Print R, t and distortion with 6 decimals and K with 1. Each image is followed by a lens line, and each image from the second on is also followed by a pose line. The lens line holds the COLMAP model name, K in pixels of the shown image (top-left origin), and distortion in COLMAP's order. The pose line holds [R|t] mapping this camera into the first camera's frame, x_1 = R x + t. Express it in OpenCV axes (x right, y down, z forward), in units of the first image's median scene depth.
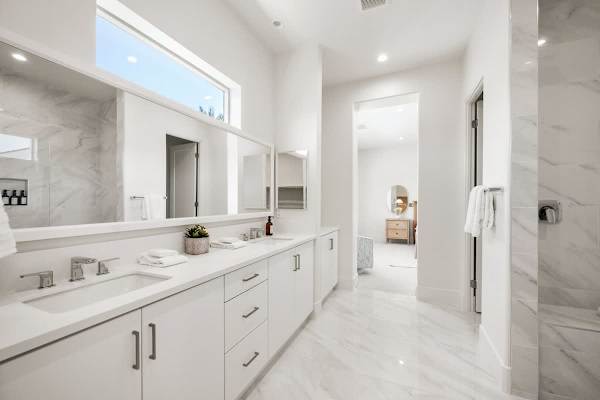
lens RADIAL K [[236.3, 0, 301.2], [0, 236.3, 201.9], [0, 0, 1]] dist [0.000530, -0.000160]
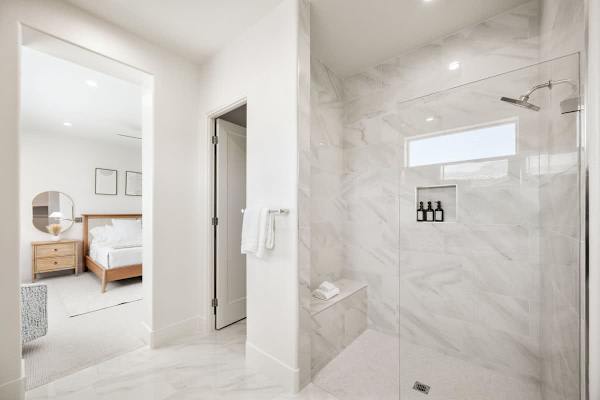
lens RADIAL K [[236.3, 0, 298.5], [0, 236.3, 215.0], [0, 0, 1]] dist [0.000530, -0.000160]
pose [[0.286082, -0.001408, 0.958204, -0.108911], [-0.005403, 0.999981, 0.003083, -0.023065], [-0.958190, -0.006059, 0.286068, 0.366419]]
